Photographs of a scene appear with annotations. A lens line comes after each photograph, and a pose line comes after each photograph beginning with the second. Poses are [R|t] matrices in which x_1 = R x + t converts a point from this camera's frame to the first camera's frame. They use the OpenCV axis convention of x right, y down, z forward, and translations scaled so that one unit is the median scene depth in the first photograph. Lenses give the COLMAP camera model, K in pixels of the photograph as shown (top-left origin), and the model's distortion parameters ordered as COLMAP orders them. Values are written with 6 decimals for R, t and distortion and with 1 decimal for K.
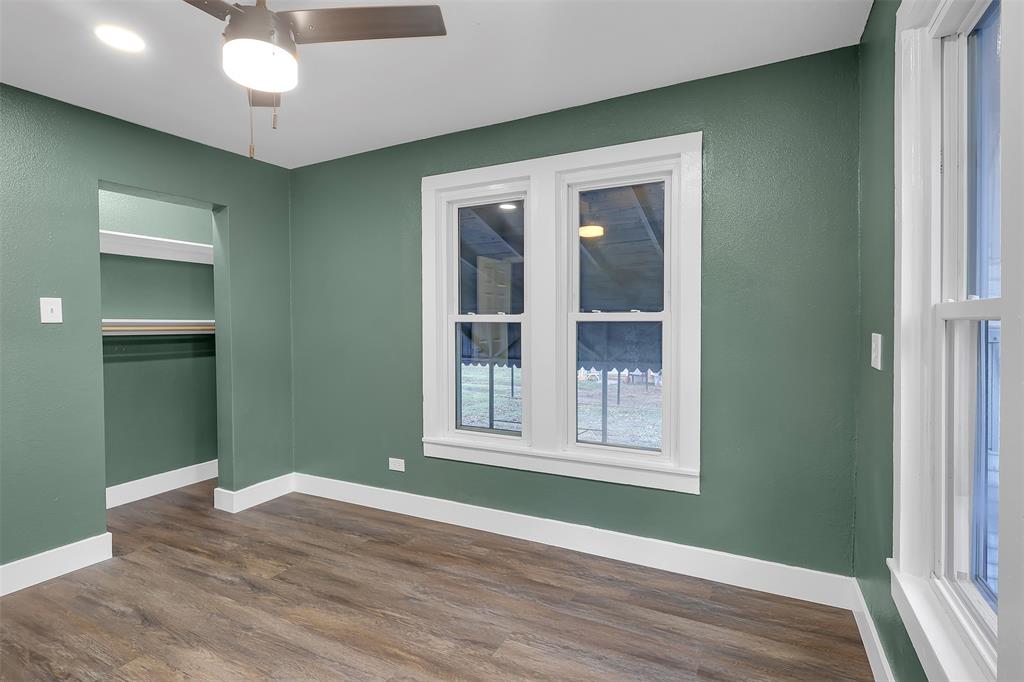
lens RADIAL K [[499.5, 0, 536.3], [0, 499.5, 327.4], [0, 0, 1]] dist [-0.002254, 0.001644]
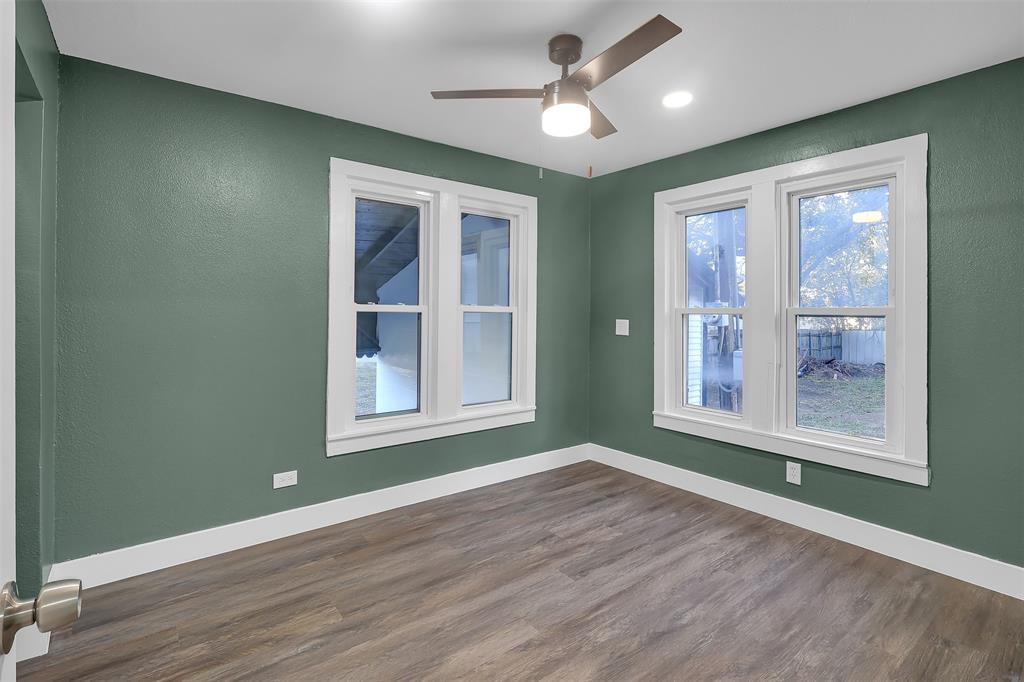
lens RADIAL K [[499.5, 0, 517.0], [0, 499.5, 308.2], [0, 0, 1]] dist [-0.002254, 0.001644]
pose [[0.413461, 0.019428, 0.910314, -1.143914], [0.001939, 0.999751, -0.022218, 0.006163], [-0.910520, 0.010951, 0.413321, 0.375751]]
